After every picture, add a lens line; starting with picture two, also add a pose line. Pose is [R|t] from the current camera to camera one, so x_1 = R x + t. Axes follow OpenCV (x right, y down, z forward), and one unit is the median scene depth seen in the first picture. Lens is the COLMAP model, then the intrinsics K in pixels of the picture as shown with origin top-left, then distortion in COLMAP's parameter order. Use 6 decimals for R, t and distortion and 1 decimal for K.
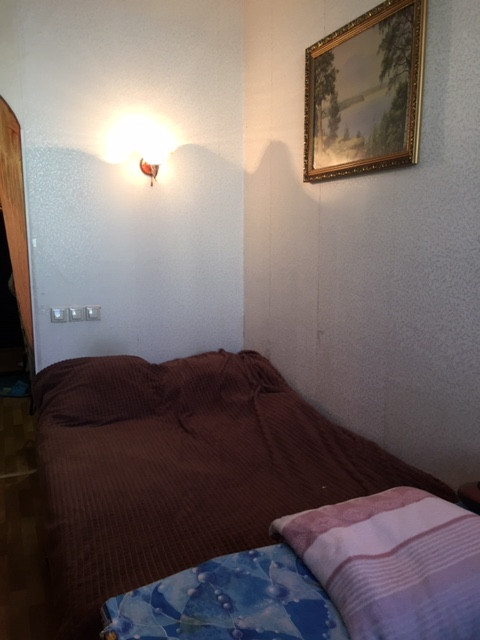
lens RADIAL K [[547.9, 0, 239.3], [0, 547.9, 320.4], [0, 0, 1]] dist [0.076423, -0.110646]
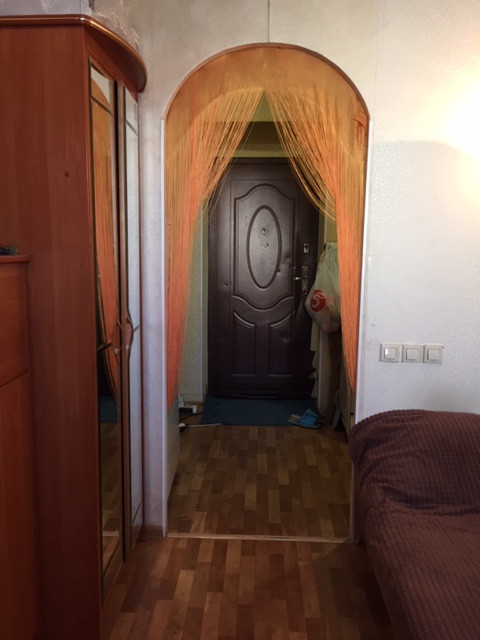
lens RADIAL K [[547.9, 0, 239.4], [0, 547.9, 317.6], [0, 0, 1]] dist [0.076423, -0.110646]
pose [[0.901870, 0.068688, -0.426511, -0.196155], [-0.080491, 0.996708, -0.009685, -0.036368], [0.424442, 0.043065, 0.904431, 0.201207]]
